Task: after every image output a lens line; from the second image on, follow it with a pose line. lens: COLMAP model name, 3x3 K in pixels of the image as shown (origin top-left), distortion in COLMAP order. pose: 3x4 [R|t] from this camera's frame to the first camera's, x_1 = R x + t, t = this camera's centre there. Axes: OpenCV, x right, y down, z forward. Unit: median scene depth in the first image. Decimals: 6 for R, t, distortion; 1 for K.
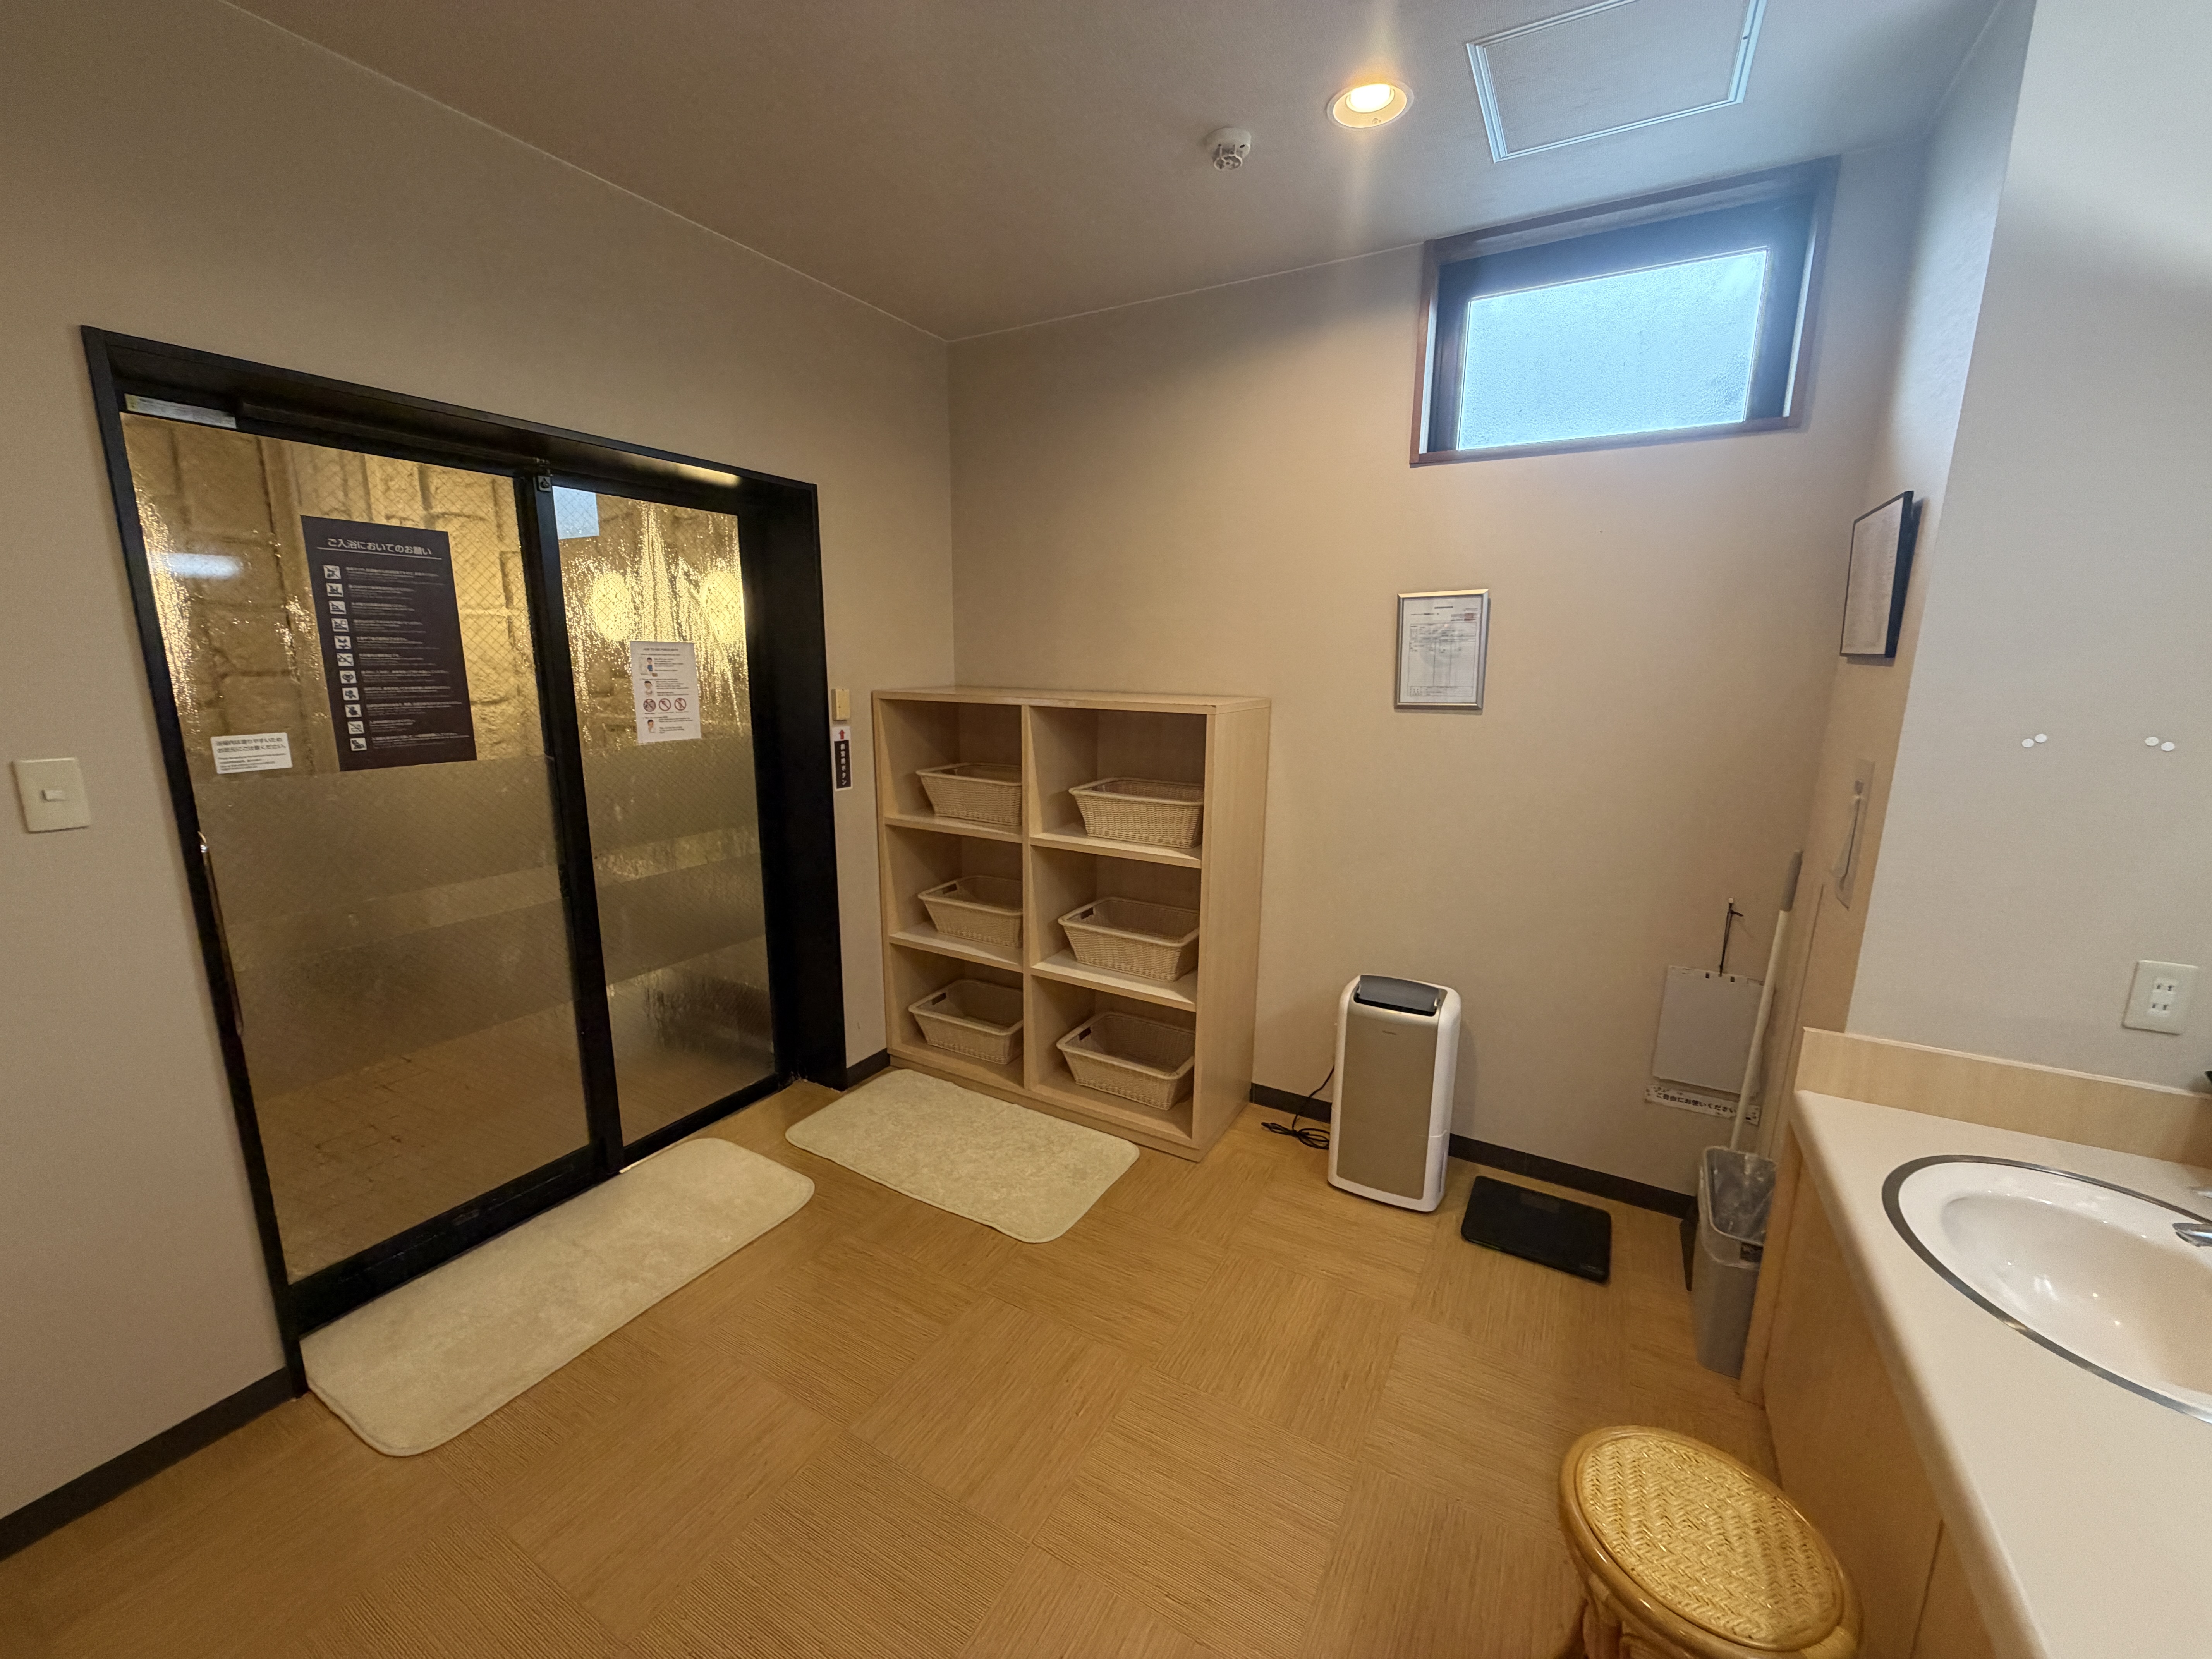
lens RADIAL K [[880.4, 0, 1104.6], [0, 880.4, 826.0], [0, 0, 1]] dist [0.000134, 0.000561]
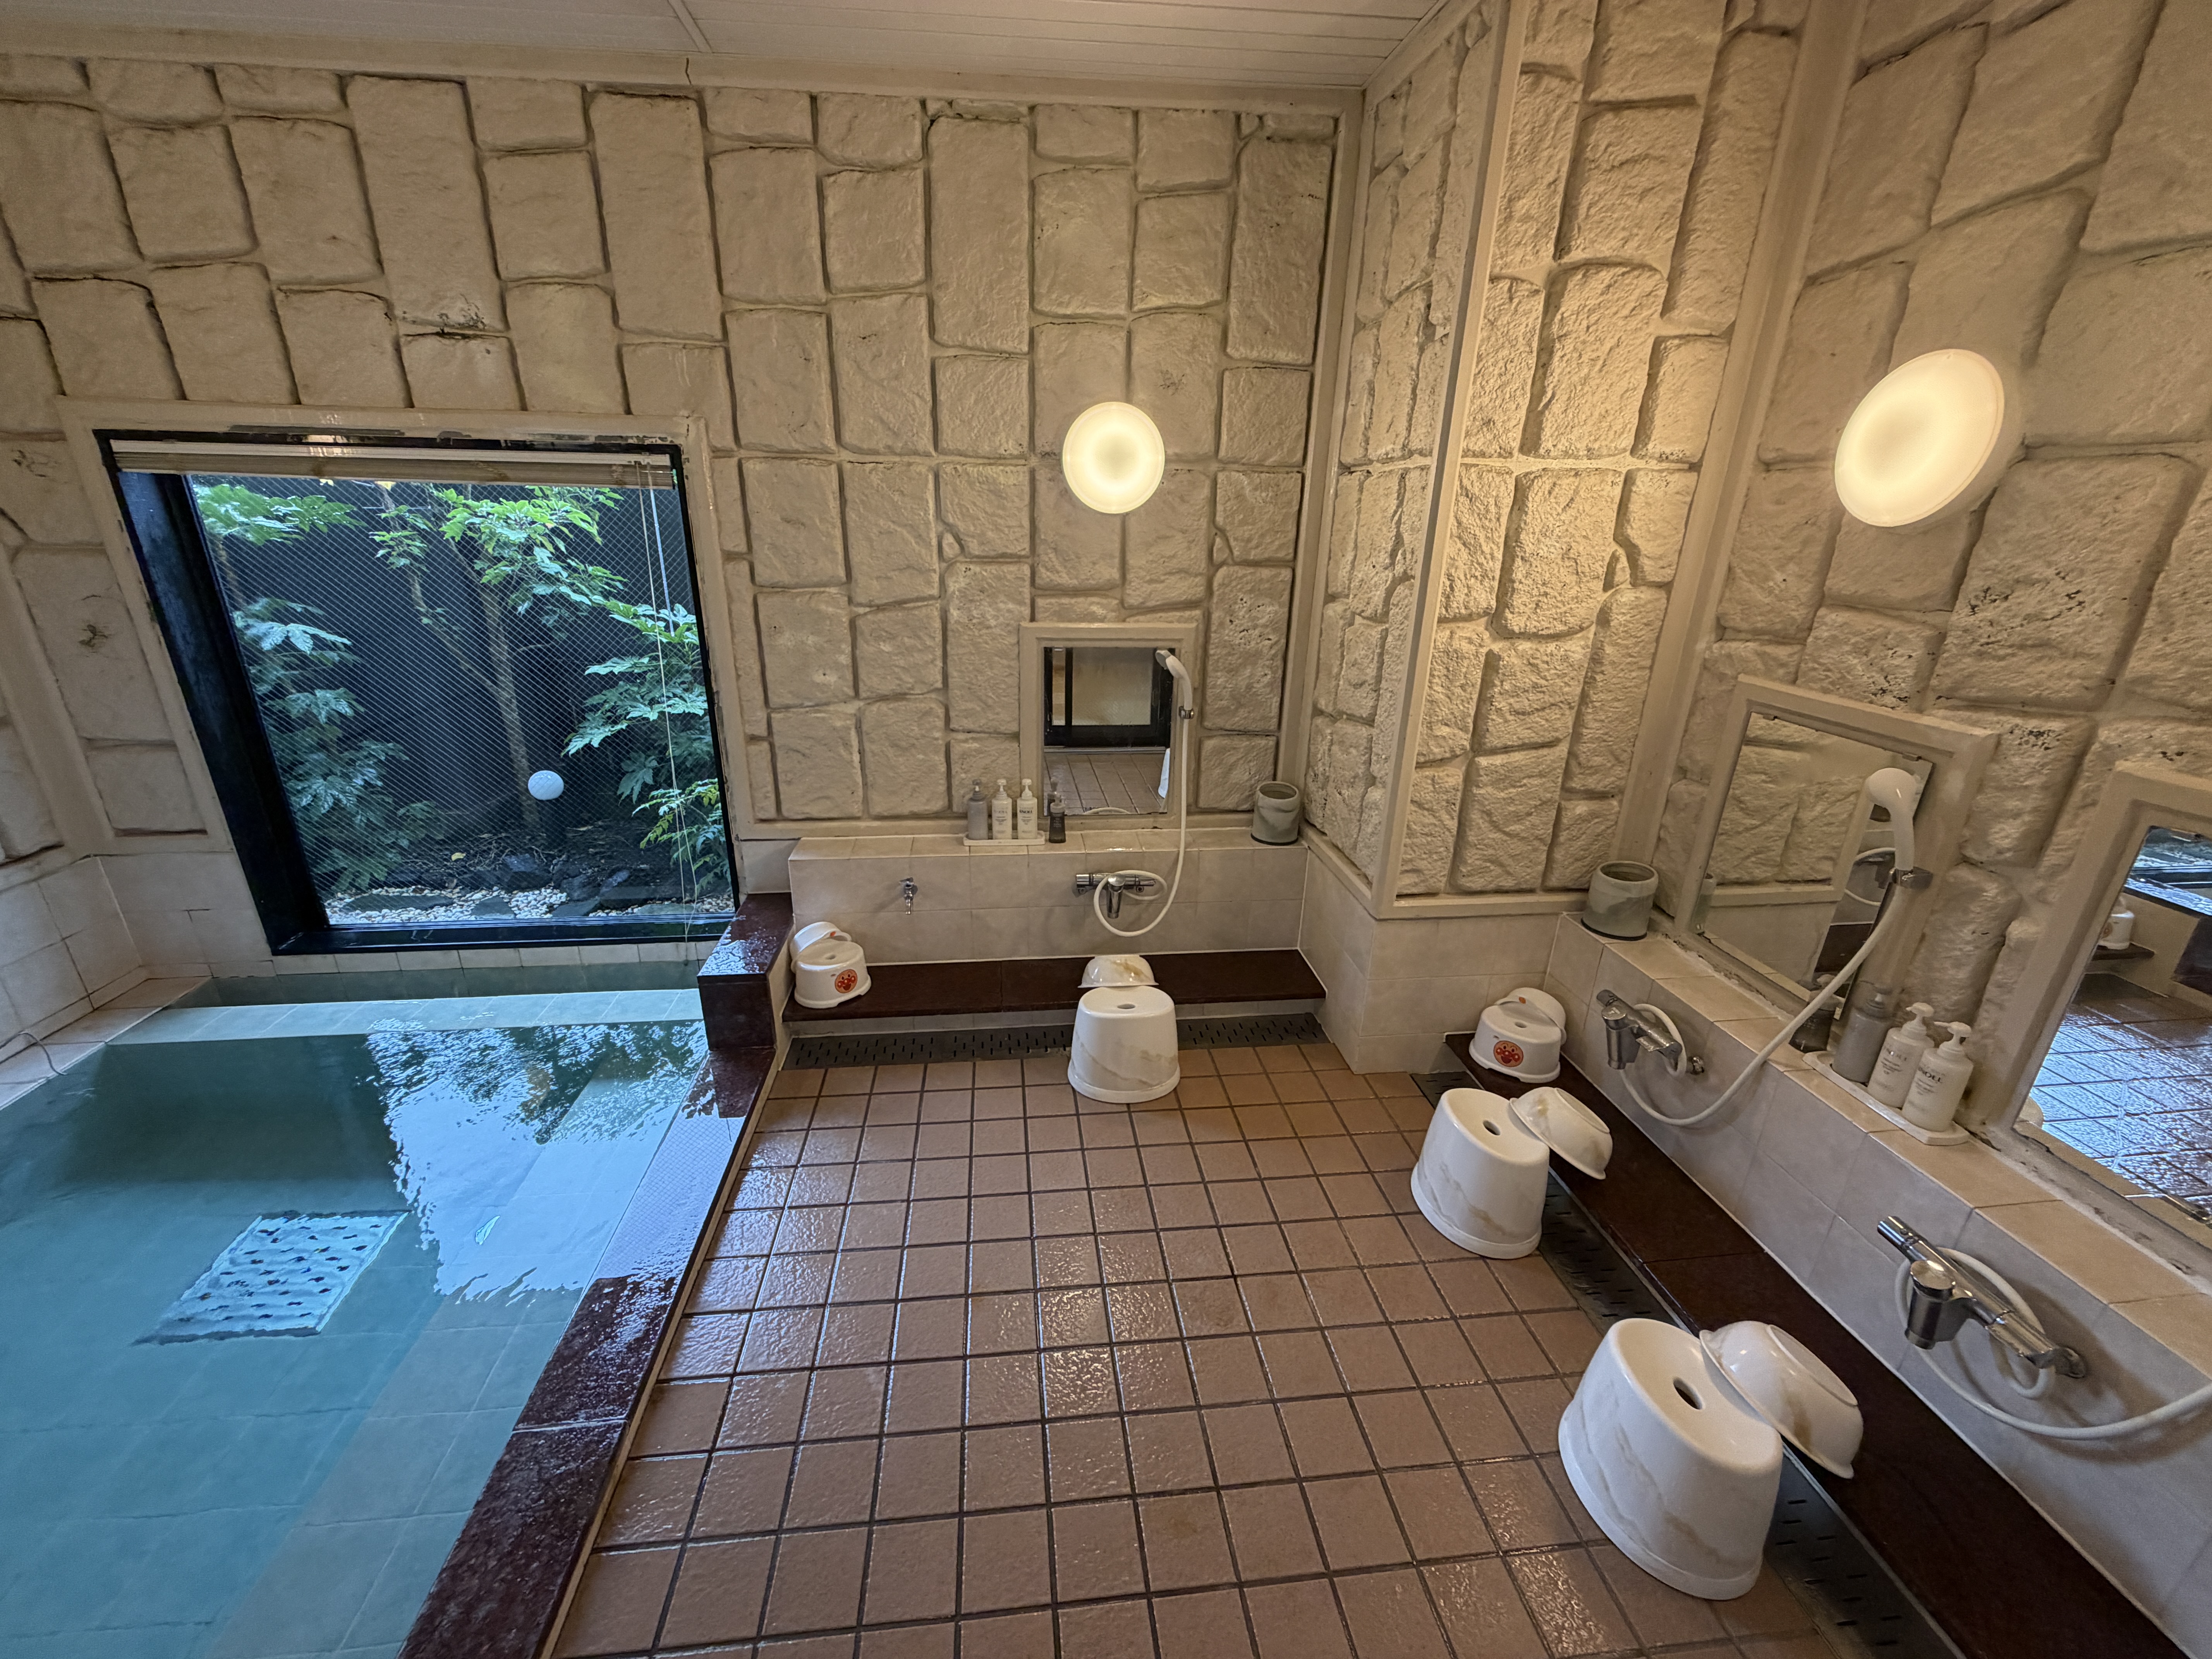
lens RADIAL K [[880.4, 0, 1096.0], [0, 880.4, 827.0], [0, 0, 1]] dist [0.000134, 0.000561]
pose [[0.587055, 0.279034, -0.759938, -0.411989], [-0.171646, 0.960280, 0.219999, -0.097896], [0.791141, 0.001289, 0.611632, 0.436018]]
